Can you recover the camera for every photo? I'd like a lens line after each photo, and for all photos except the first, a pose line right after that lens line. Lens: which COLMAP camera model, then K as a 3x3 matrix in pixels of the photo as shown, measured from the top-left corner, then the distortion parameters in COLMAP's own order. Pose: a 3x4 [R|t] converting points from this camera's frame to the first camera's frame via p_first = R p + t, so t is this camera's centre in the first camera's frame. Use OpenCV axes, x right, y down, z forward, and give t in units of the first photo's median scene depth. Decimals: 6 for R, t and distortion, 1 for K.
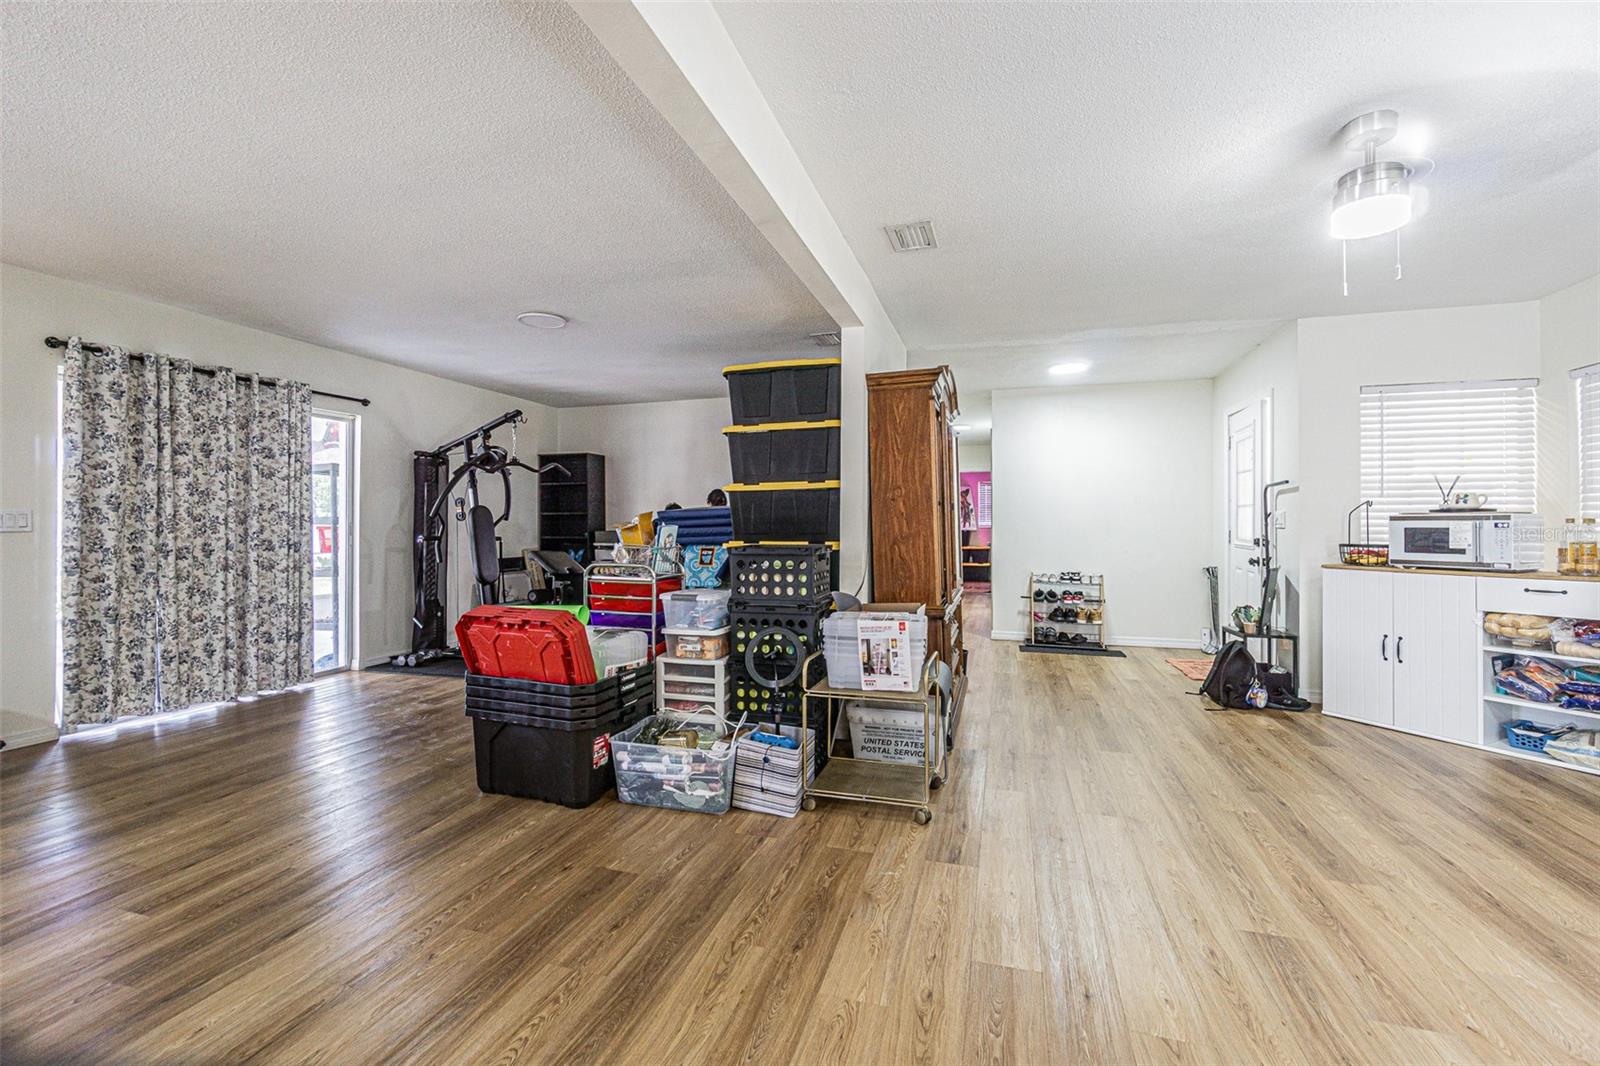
lens RADIAL K [[693.4, 0, 785.7], [0, 693.4, 522.9], [0, 0, 1]] dist [-0.004399, -0.000334]
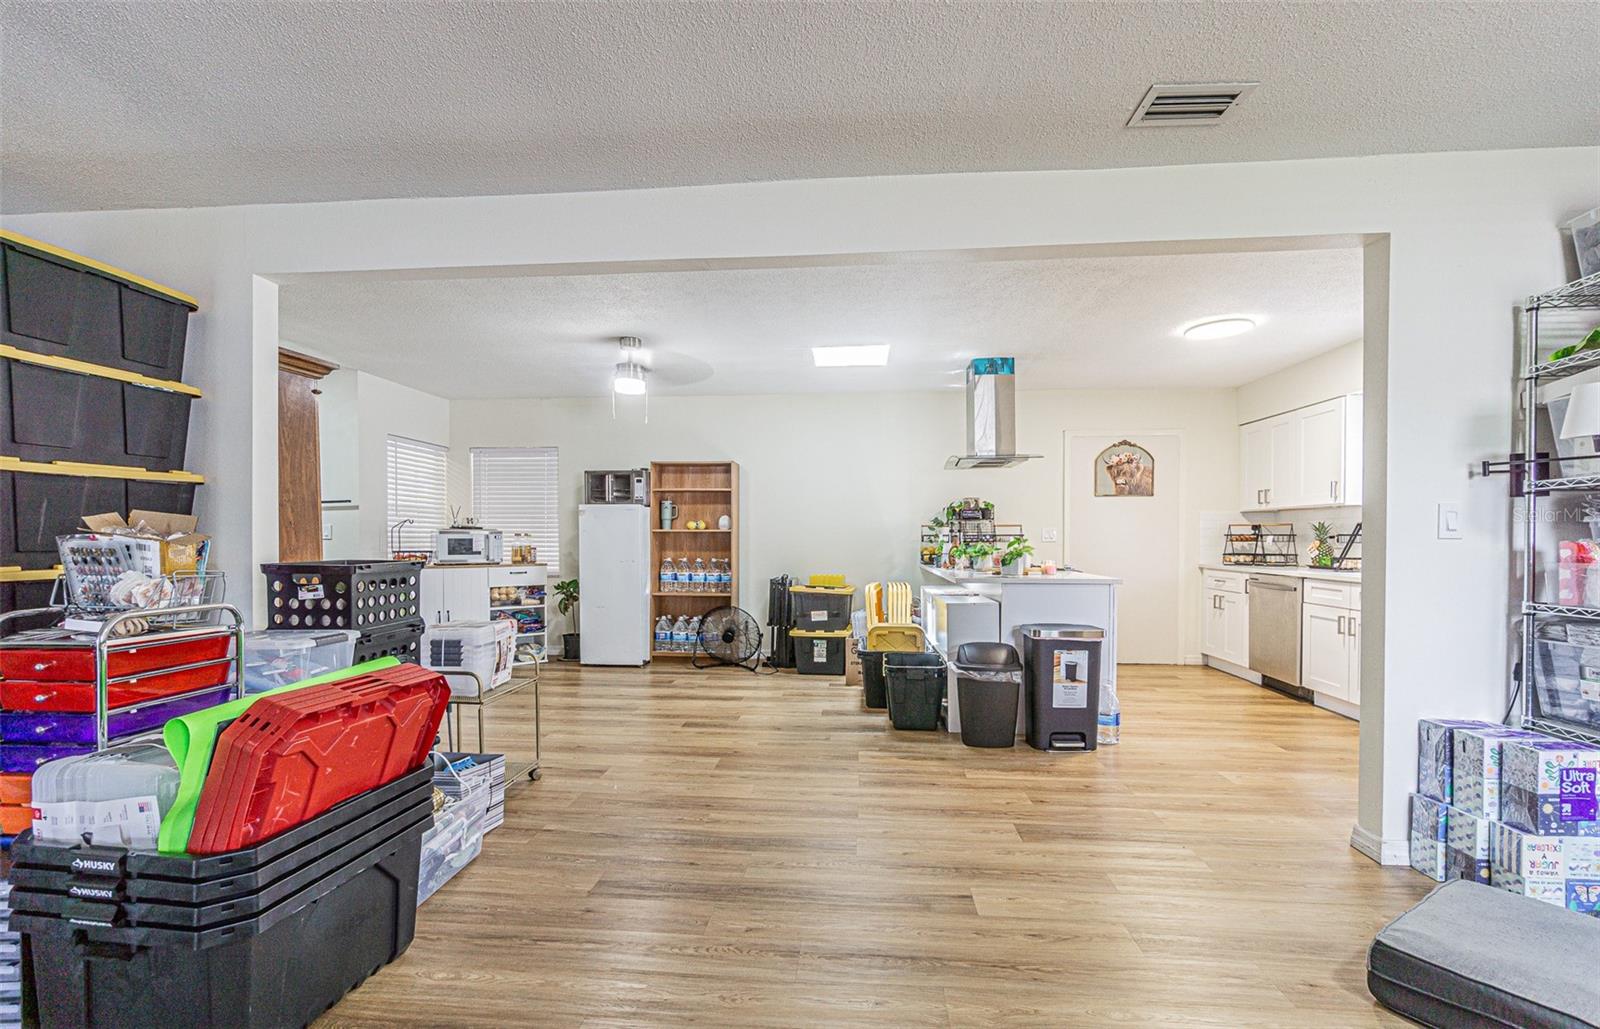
lens RADIAL K [[725.7, 0, 819.1], [0, 725.7, 544.4], [0, 0, 1]] dist [0.036615, 0.000458]
pose [[-0.249239, -0.009494, 0.968396, -0.775623], [-0.005094, 0.999951, 0.008492, 0.001600], [-0.968429, -0.002816, -0.249275, 0.550226]]
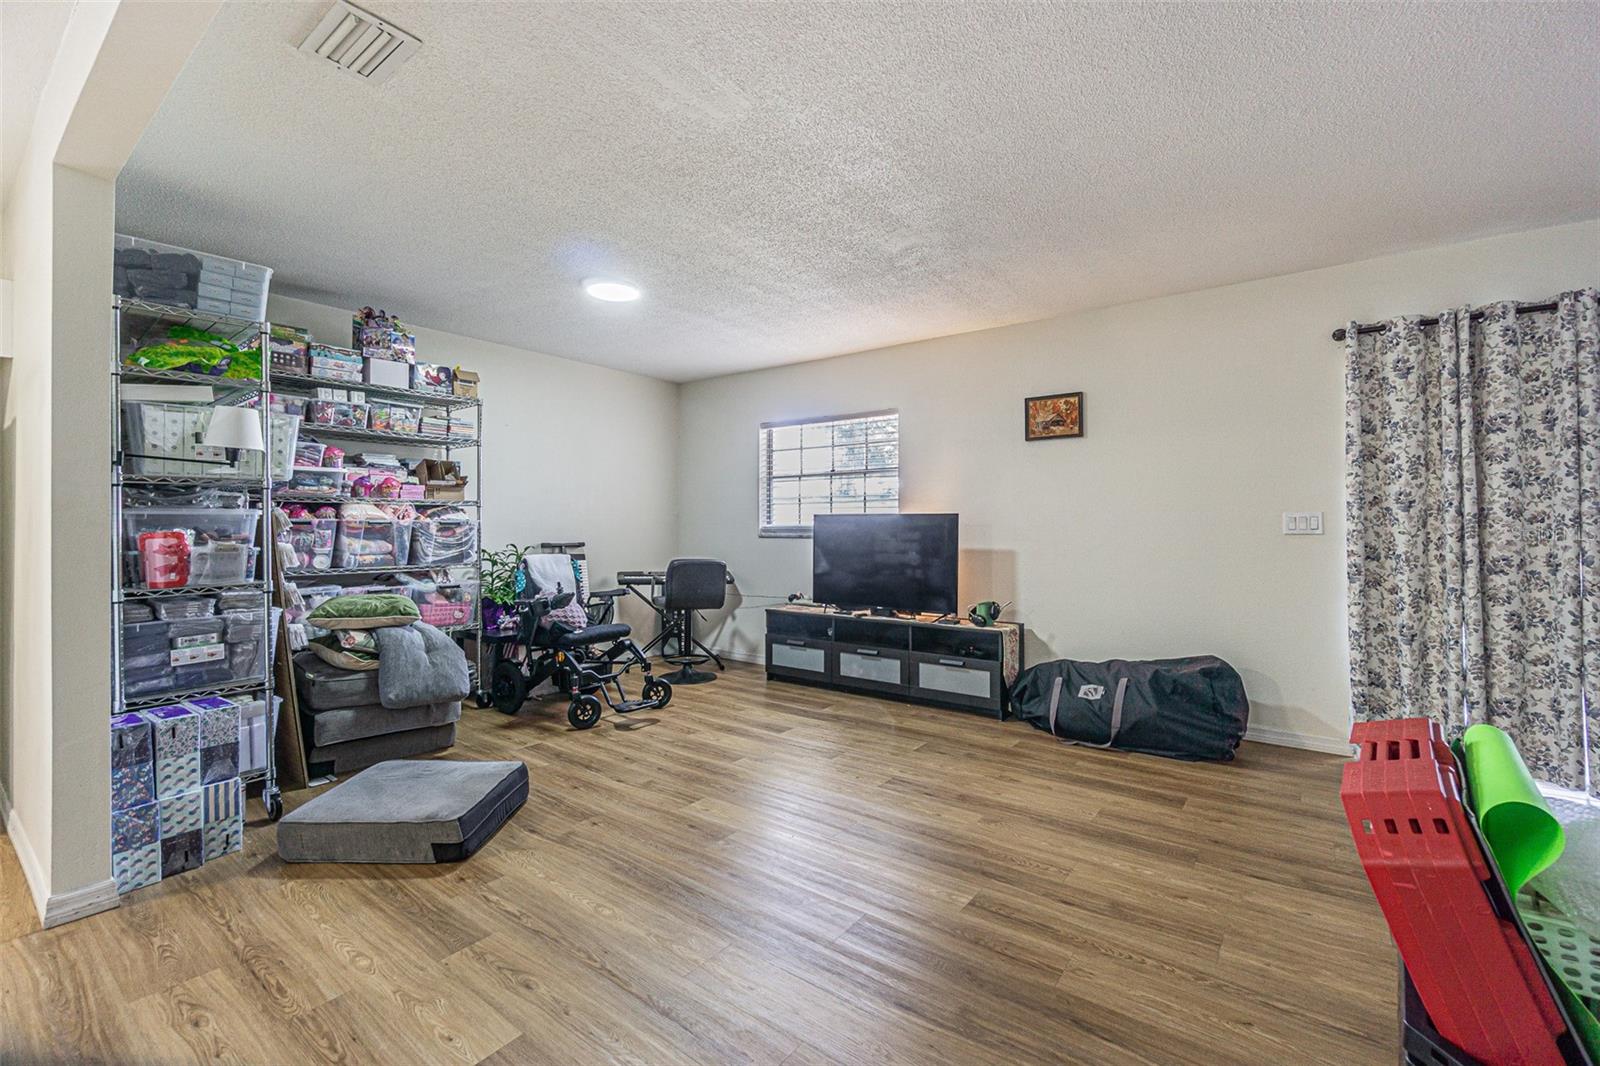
lens RADIAL K [[693.4, 0, 796.2], [0, 693.4, 521.2], [0, 0, 1]] dist [-0.004399, -0.000334]
pose [[-0.325388, -0.008514, -0.945542, 0.069567], [0.004035, 0.999938, -0.010392, 0.000949], [0.945572, -0.007196, -0.325334, 0.566756]]
